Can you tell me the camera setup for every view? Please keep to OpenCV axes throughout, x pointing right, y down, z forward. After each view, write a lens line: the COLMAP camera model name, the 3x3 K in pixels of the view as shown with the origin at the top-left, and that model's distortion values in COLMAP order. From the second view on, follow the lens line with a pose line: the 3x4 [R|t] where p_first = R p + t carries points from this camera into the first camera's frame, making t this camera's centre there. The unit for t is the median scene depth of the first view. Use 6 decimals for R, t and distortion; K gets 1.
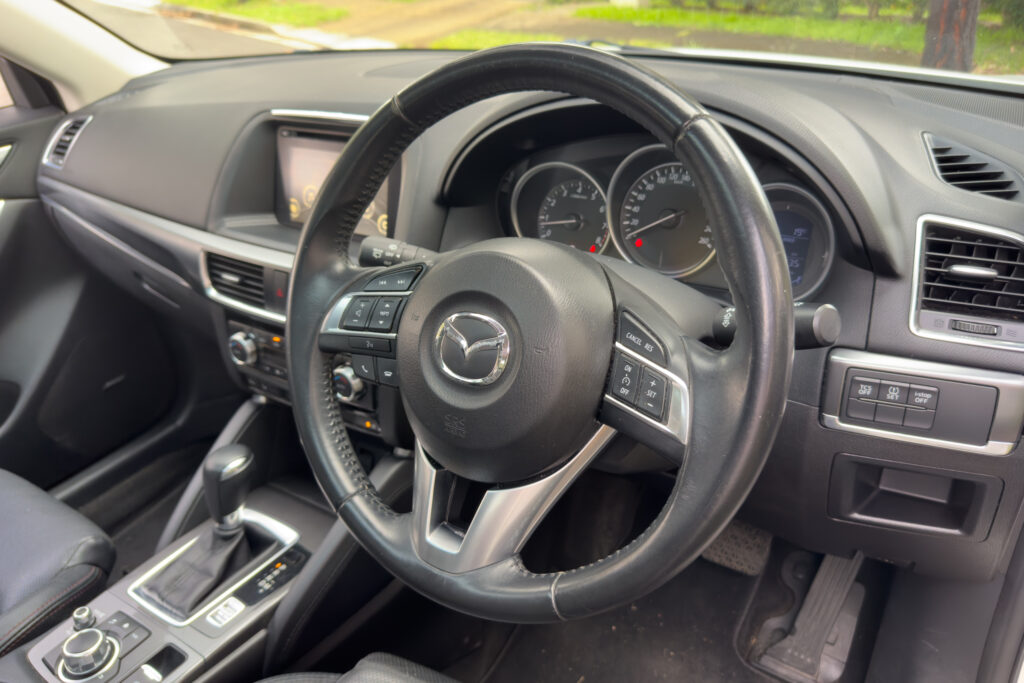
lens RADIAL K [[743.9, 0, 512.0], [0, 743.9, 341.5], [0, 0, 1]] dist [-0.003988, -0.000229]
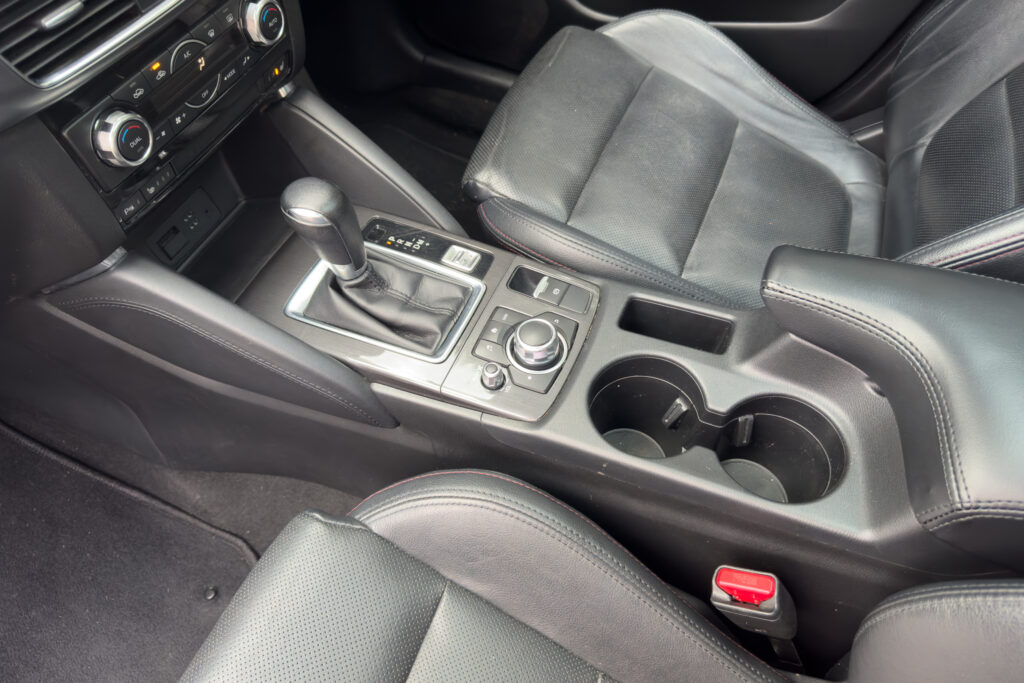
lens RADIAL K [[722.7, 0, 501.2], [0, 722.7, 338.1], [0, 0, 1]] dist [0.128782, -0.172168]
pose [[-0.181208, -0.752916, 0.632677, -1.006414], [0.464228, 0.501655, 0.729955, -0.223476], [-0.866981, 0.425981, 0.258621, 0.730289]]
